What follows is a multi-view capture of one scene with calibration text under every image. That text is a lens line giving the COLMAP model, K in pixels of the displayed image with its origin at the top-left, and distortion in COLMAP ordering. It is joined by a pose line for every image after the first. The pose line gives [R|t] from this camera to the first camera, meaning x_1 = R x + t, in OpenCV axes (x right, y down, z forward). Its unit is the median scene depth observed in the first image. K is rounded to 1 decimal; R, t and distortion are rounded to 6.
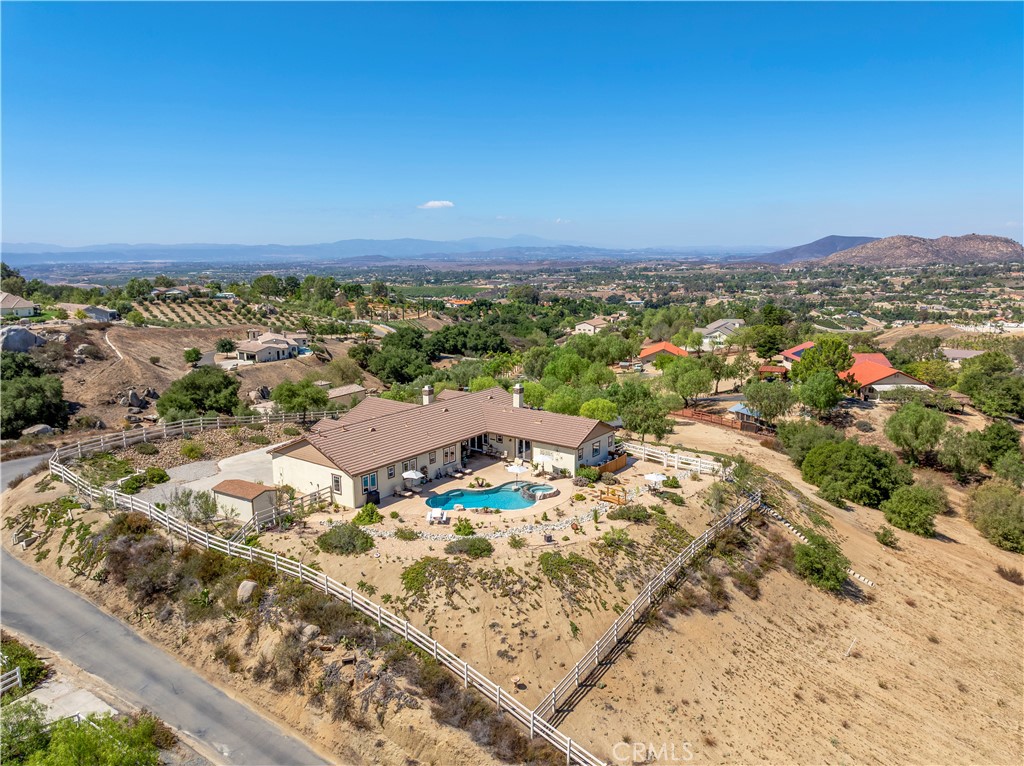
lens RADIAL K [[740.4, 0, 507.5], [0, 740.4, 373.1], [0, 0, 1]] dist [-0.028774, 0.014019]
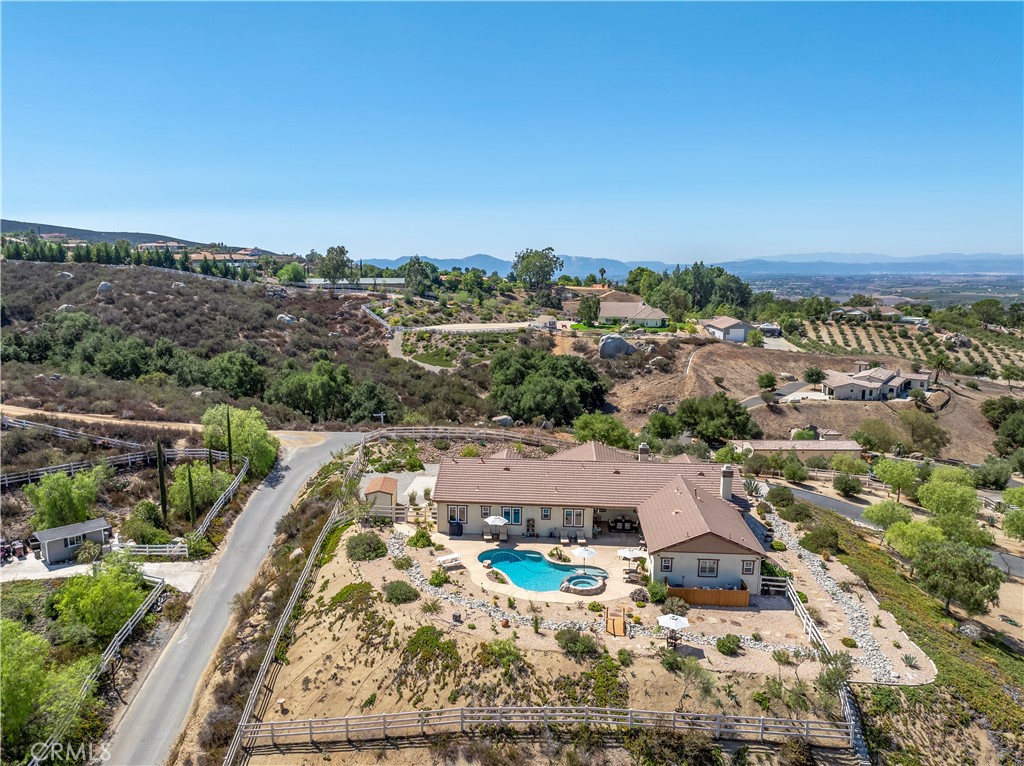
lens RADIAL K [[789.2, 0, 474.9], [0, 789.2, 391.4], [0, 0, 1]] dist [-0.033218, 0.004723]
pose [[0.484160, 0.146807, -0.862576, 0.594457], [-0.144430, 0.985710, 0.086696, -0.096292], [0.862977, 0.082607, 0.498445, 0.350261]]
